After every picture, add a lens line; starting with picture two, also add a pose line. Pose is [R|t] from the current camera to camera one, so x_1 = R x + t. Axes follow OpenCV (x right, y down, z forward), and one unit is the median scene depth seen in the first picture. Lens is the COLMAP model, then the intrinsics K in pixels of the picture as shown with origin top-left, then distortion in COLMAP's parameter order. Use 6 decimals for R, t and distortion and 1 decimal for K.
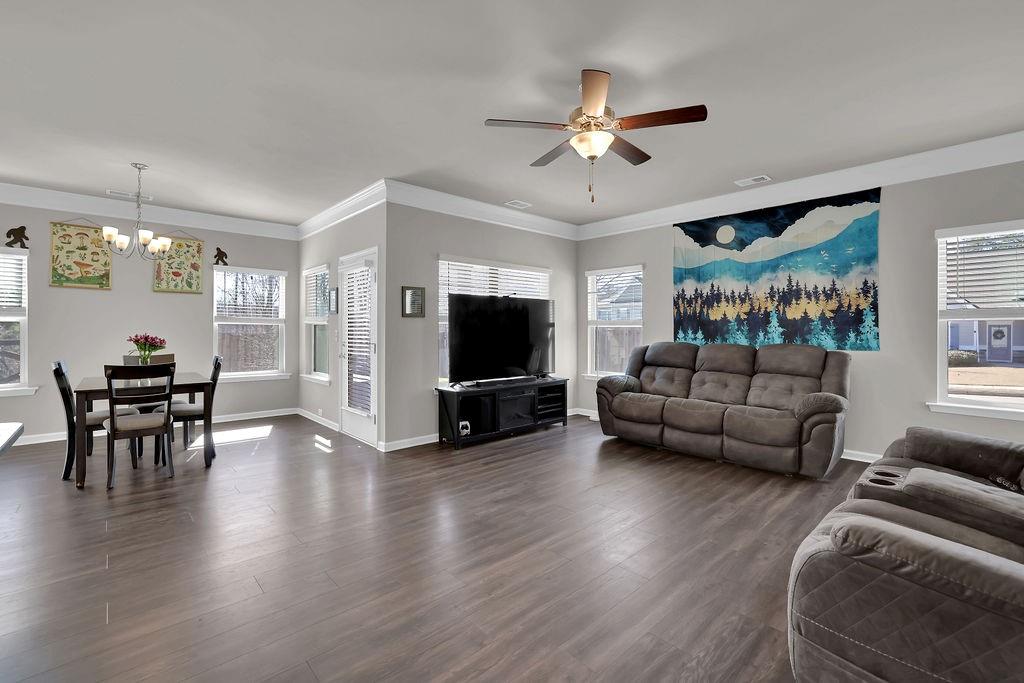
lens RADIAL K [[443.0, 0, 515.3], [0, 443.0, 330.7], [0, 0, 1]] dist [-0.043087, 0.013791]
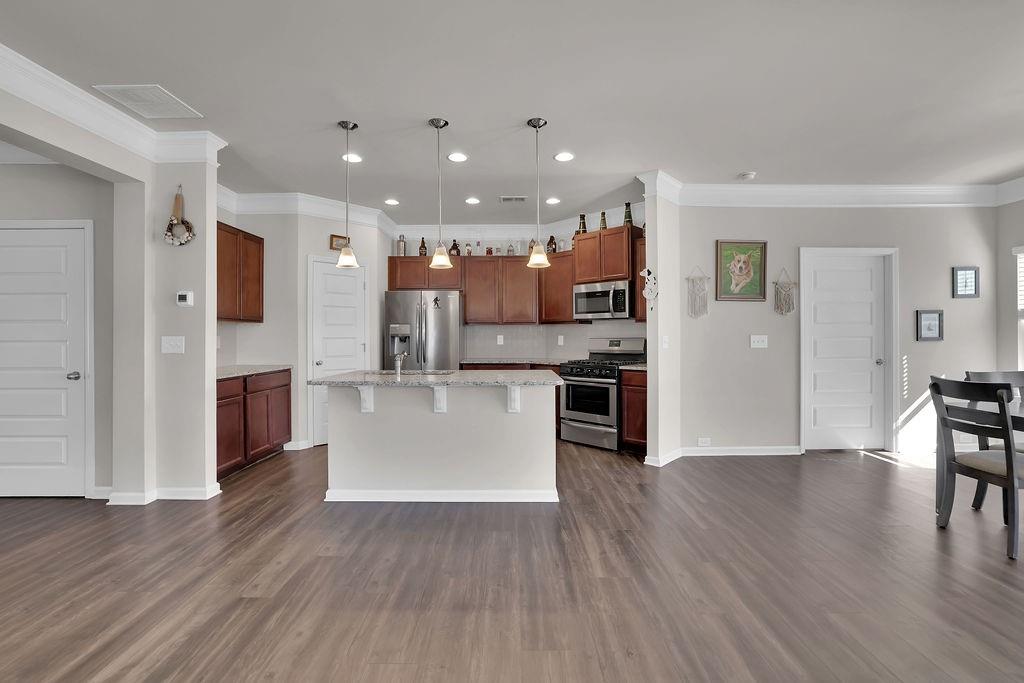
lens RADIAL K [[443.0, 0, 509.7], [0, 443.0, 333.6], [0, 0, 1]] dist [-0.043087, 0.013791]
pose [[-0.685629, -0.000046, -0.727951, 0.162781], [0.002101, 0.999996, -0.002043, -0.001061], [0.727948, -0.002930, -0.685626, 0.699101]]
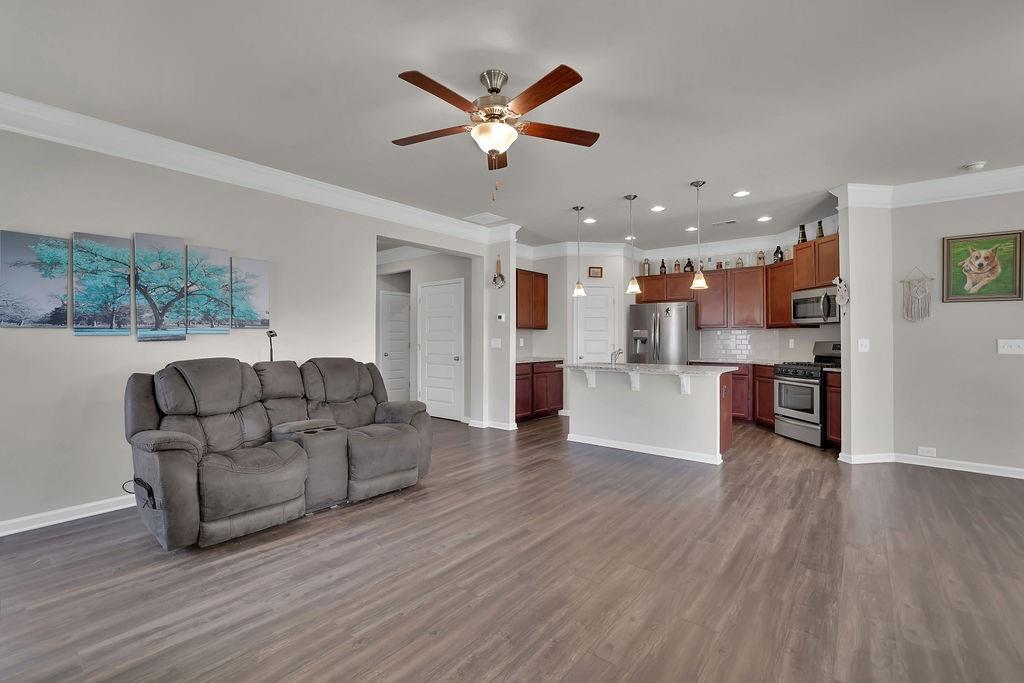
lens RADIAL K [[443.0, 0, 513.4], [0, 443.0, 332.3], [0, 0, 1]] dist [-0.043087, 0.013791]
pose [[-0.990549, -0.001561, -0.137148, 0.153628], [-0.000056, 0.999940, -0.010973, -0.002859], [0.137157, -0.010862, -0.990490, 1.131348]]
